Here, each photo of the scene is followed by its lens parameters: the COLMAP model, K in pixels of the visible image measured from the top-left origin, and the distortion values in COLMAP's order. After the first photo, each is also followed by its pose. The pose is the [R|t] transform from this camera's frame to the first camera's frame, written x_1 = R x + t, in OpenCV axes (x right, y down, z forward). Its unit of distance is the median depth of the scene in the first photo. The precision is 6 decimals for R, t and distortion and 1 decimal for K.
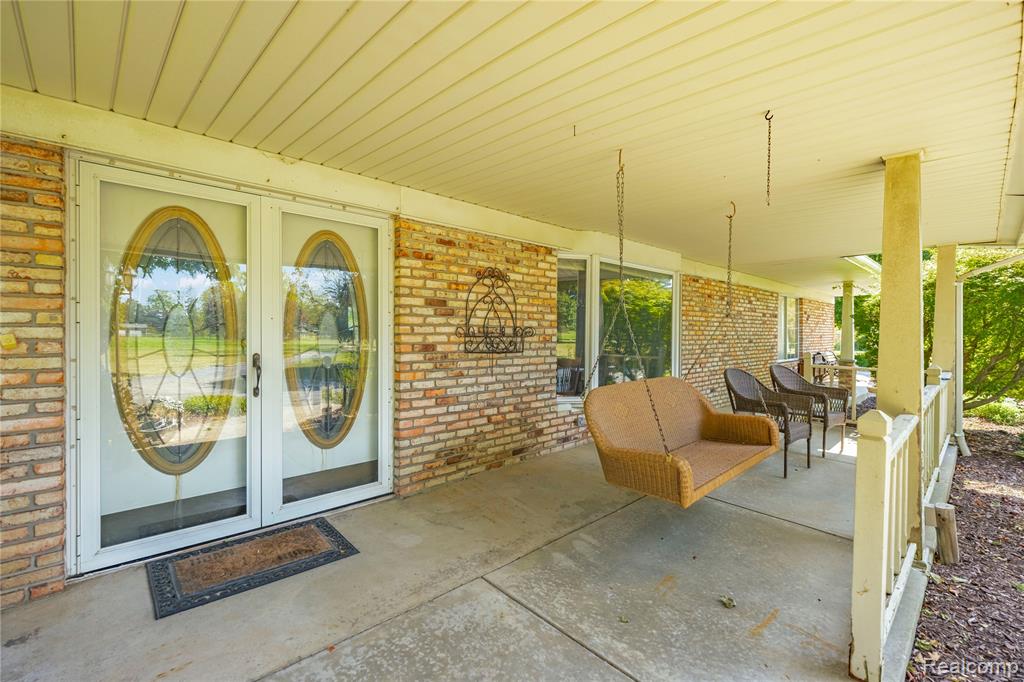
lens RADIAL K [[445.6, 0, 510.4], [0, 445.6, 337.9], [0, 0, 1]] dist [-0.000964, -0.000171]
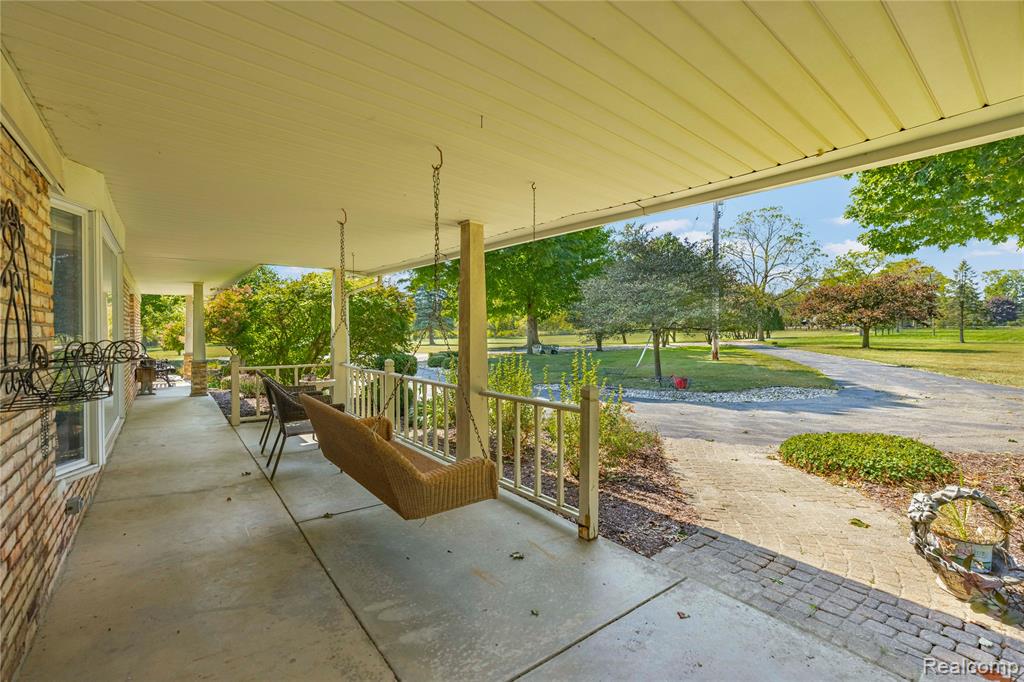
lens RADIAL K [[445.6, 0, 511.1], [0, 445.6, 335.5], [0, 0, 1]] dist [-0.000964, -0.000171]
pose [[0.086818, -0.019200, 0.996039, -0.601398], [0.015497, 0.999719, 0.017920, -0.044482], [-0.996104, 0.013879, 0.087091, 0.705440]]
